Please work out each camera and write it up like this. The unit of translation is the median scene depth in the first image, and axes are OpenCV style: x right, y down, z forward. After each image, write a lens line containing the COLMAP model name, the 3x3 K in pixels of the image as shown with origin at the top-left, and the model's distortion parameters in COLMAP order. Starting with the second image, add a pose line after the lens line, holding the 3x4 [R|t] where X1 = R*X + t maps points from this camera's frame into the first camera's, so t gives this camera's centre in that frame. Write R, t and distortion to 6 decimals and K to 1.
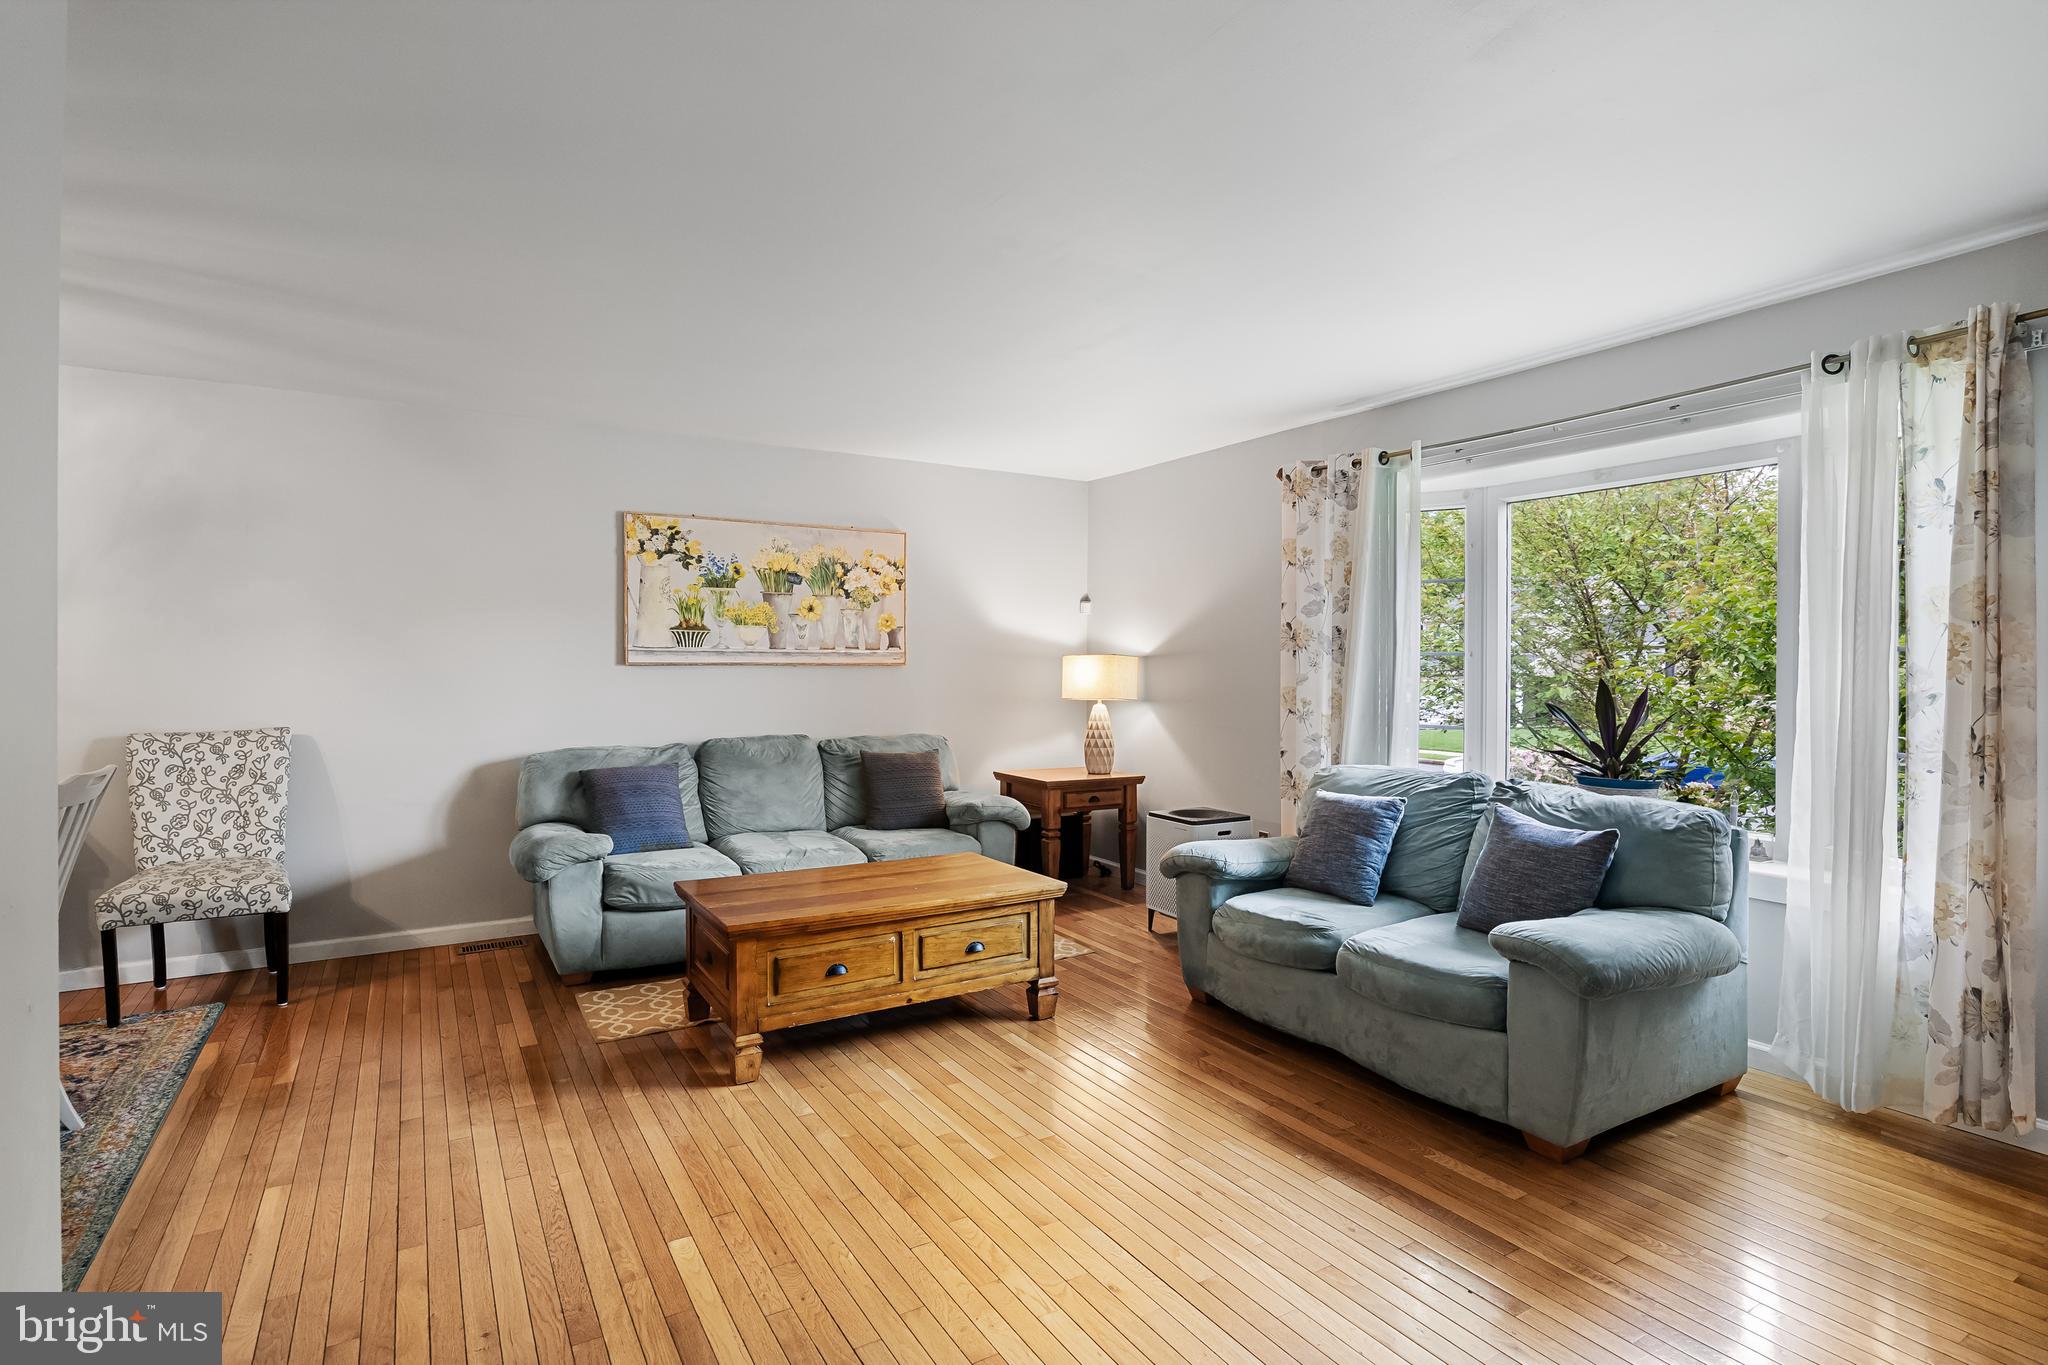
lens RADIAL K [[1003.9, 0, 1024.0], [0, 1003.9, 682.5], [0, 0, 1]] dist [0.000261, 0.000574]
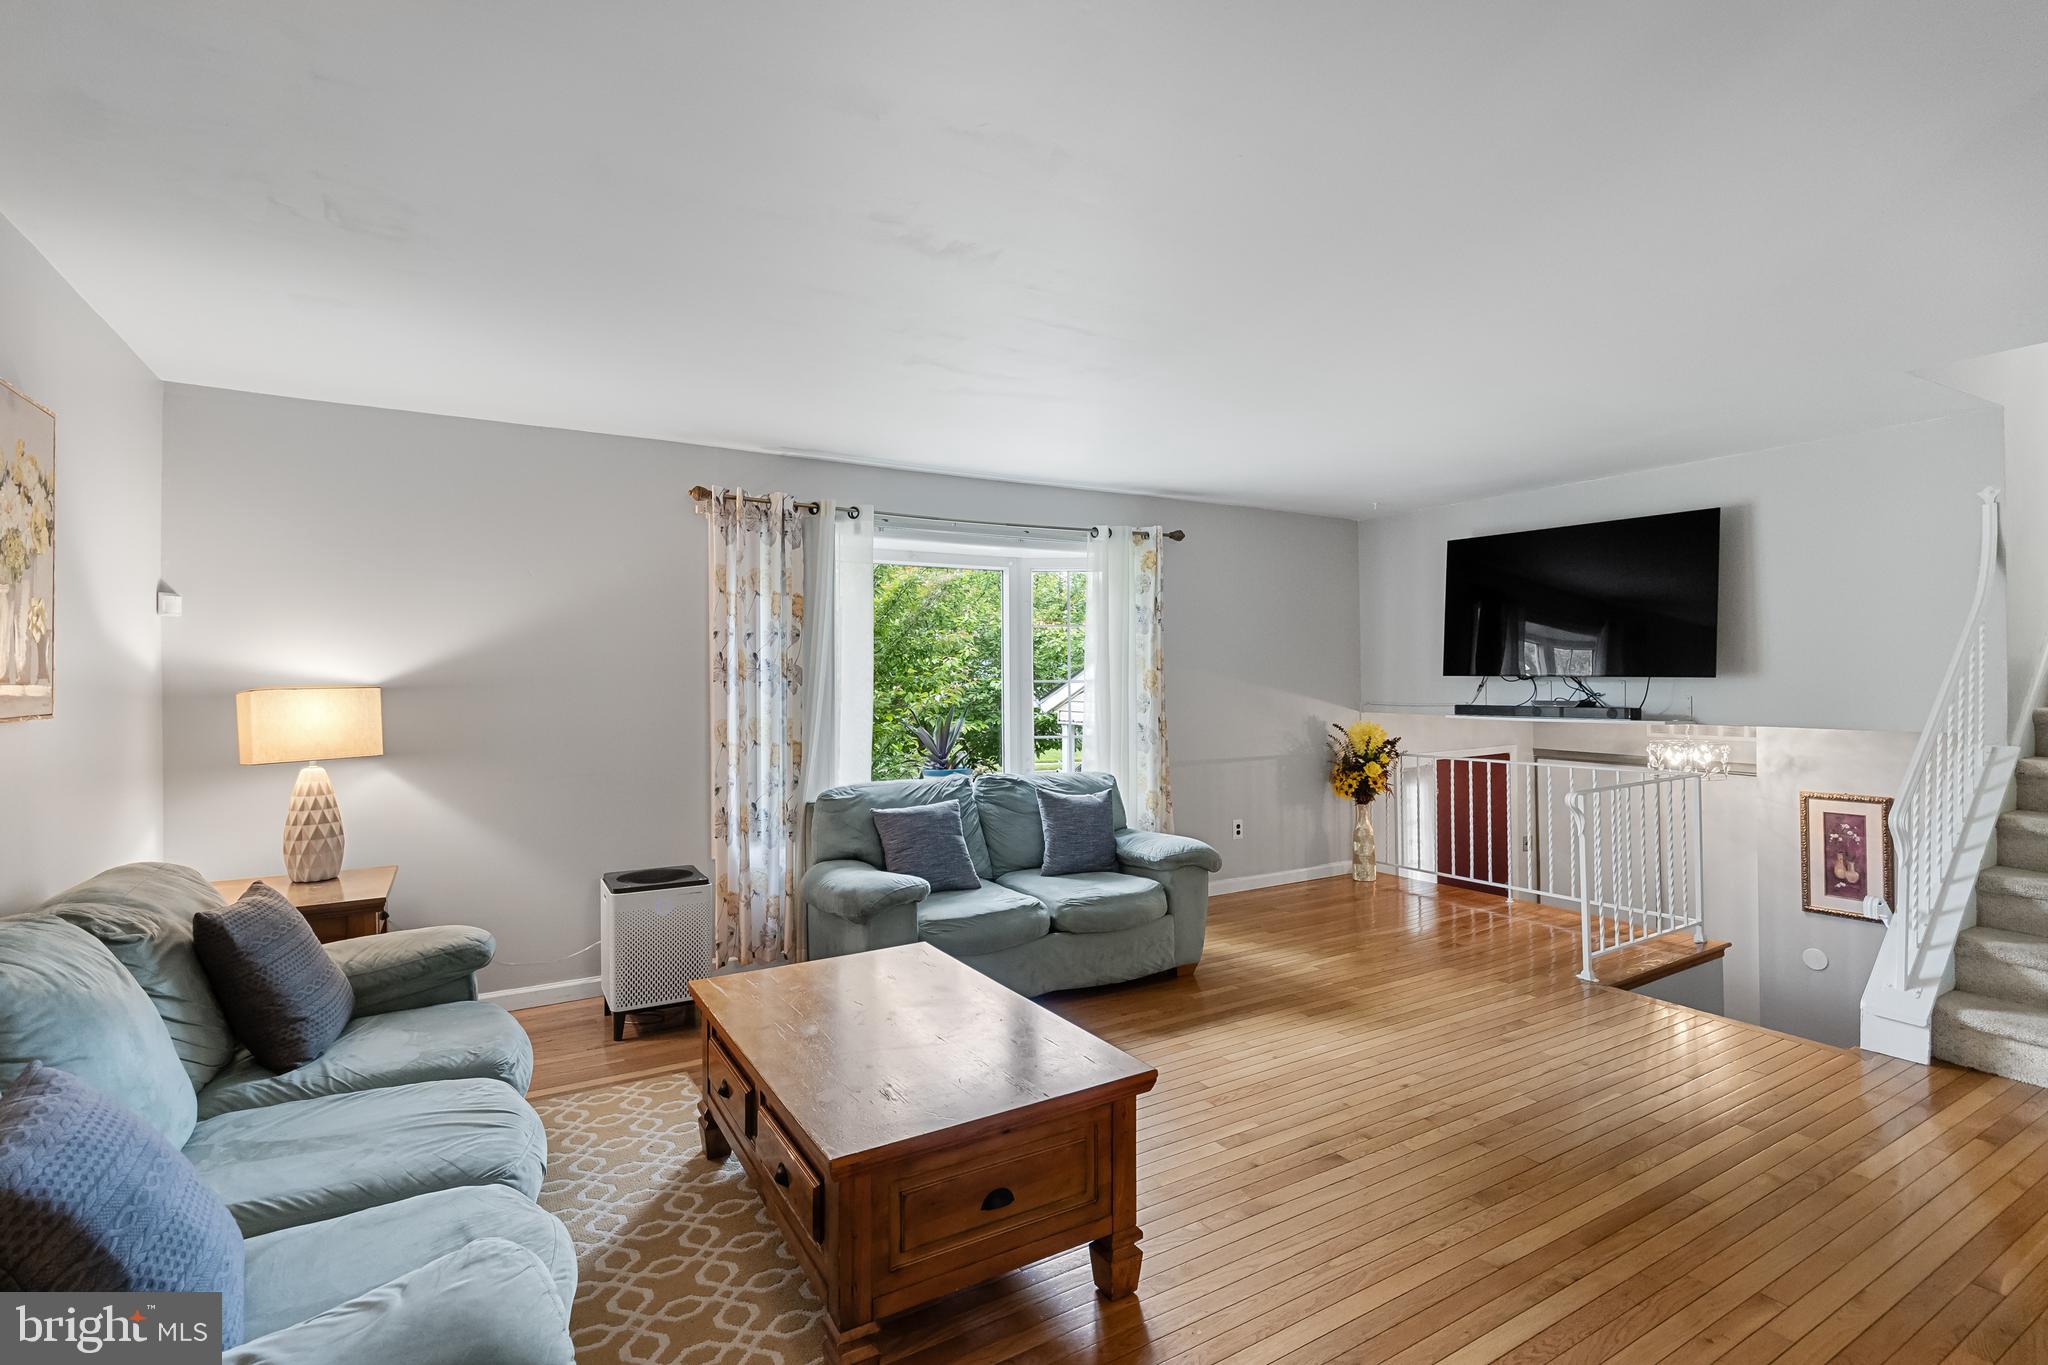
lens RADIAL K [[957.1, 0, 1024.0], [0, 957.1, 682.5], [0, 0, 1]] dist [-0.000642, 0.000255]
pose [[0.020137, -0.007265, 0.999771, -0.704700], [0.025611, 0.999649, 0.006748, -0.032440], [-0.999469, 0.025469, 0.020316, 0.763247]]
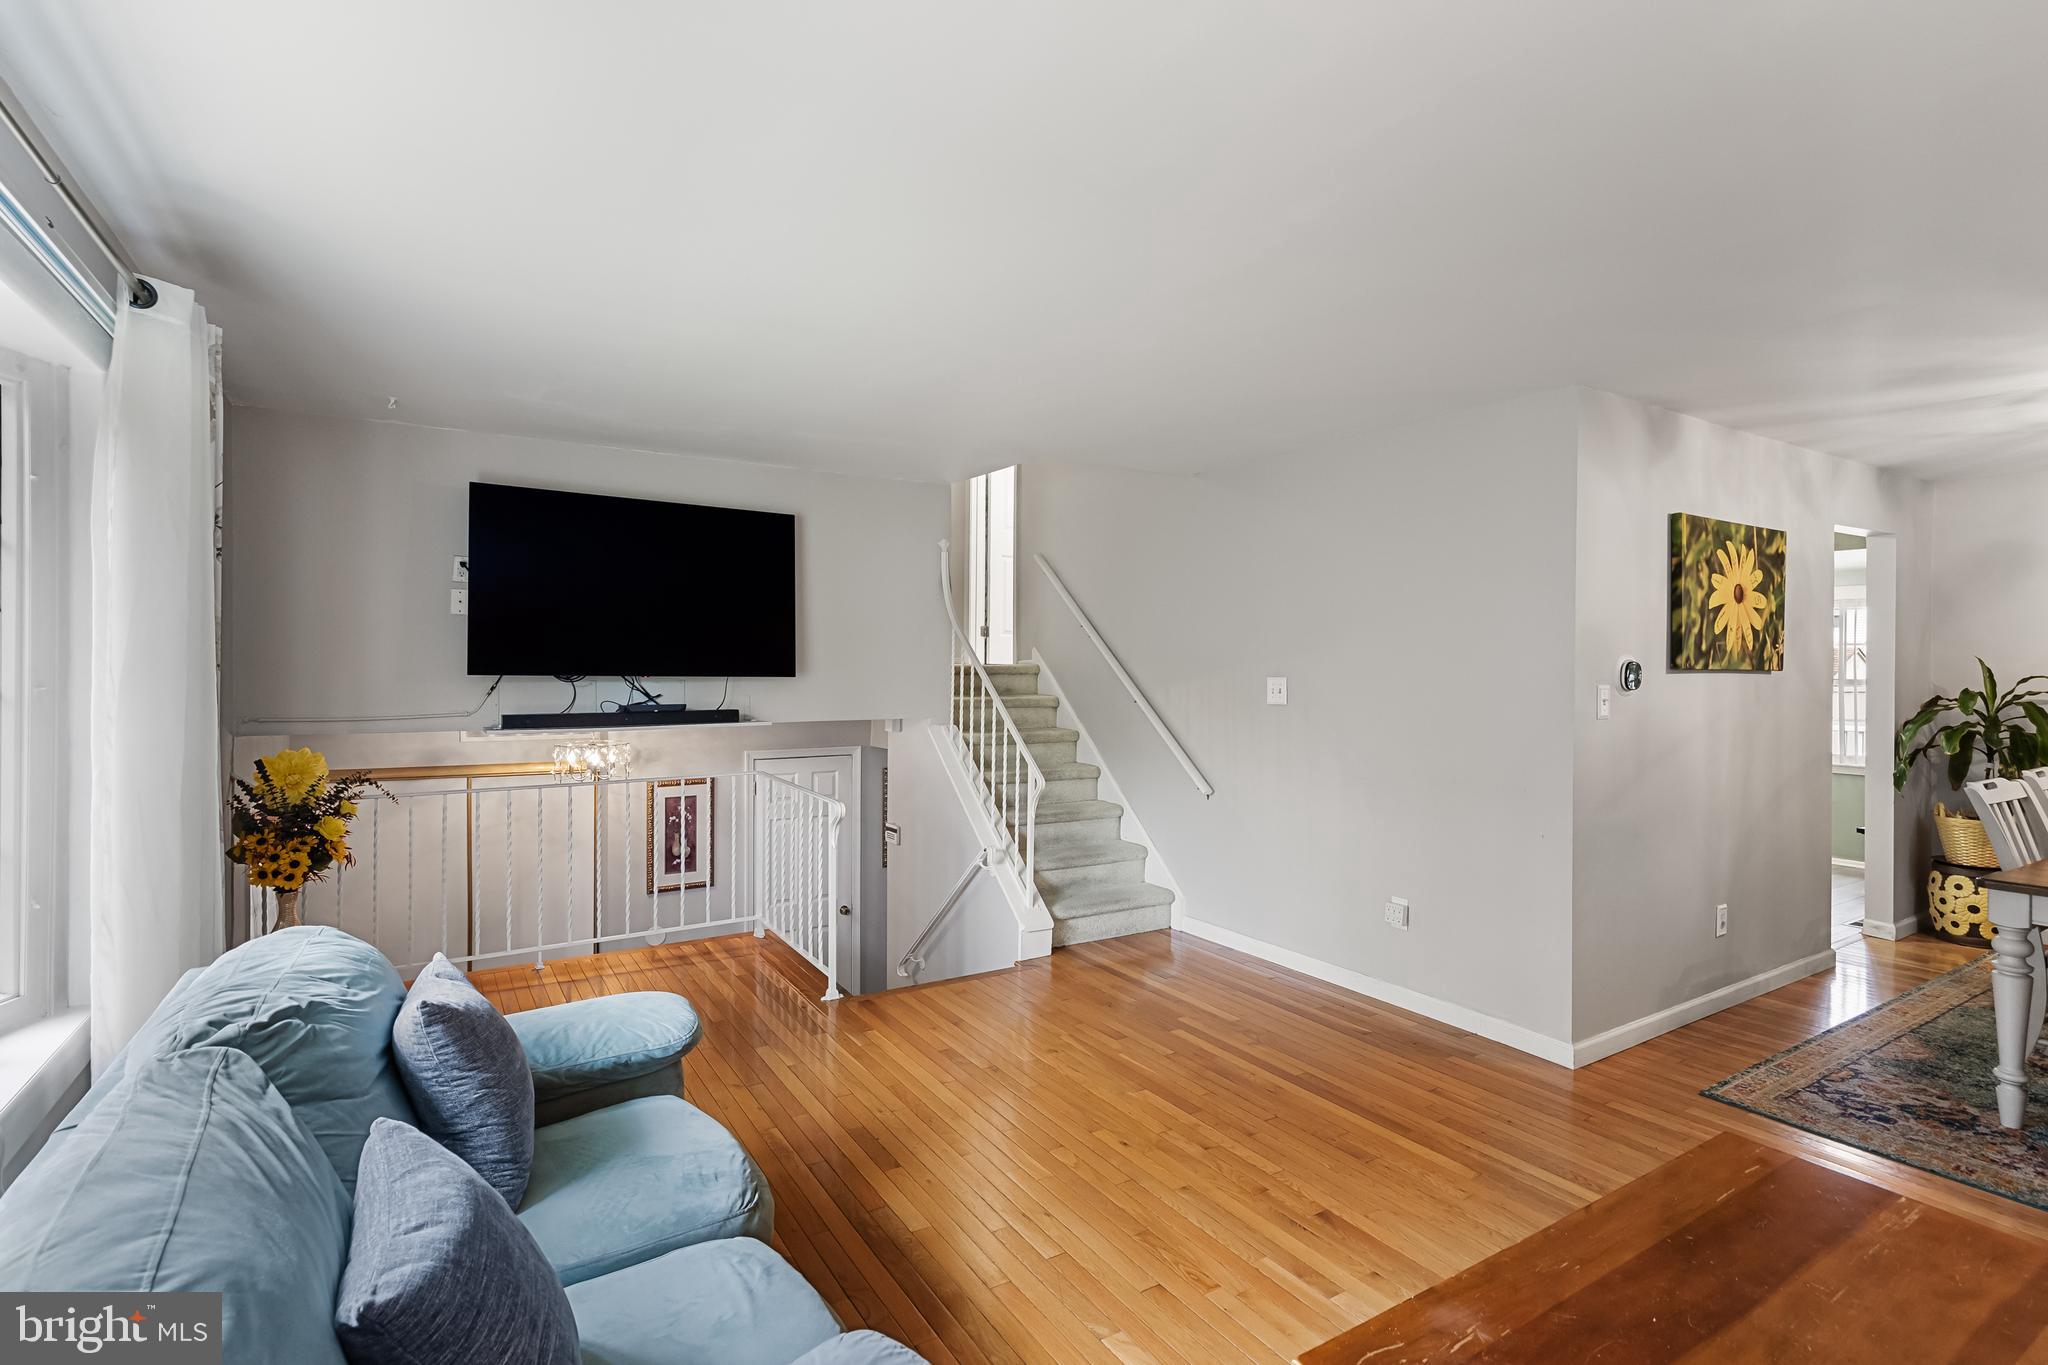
lens RADIAL K [[987.4, 0, 1016.4], [0, 987.4, 663.6], [0, 0, 1]] dist [-0.001500, 0.001160]
pose [[-0.999968, -0.007831, -0.001823, 0.104663], [-0.007870, 0.999711, 0.022727, -0.054913], [0.001645, 0.022741, -0.999740, 1.160441]]
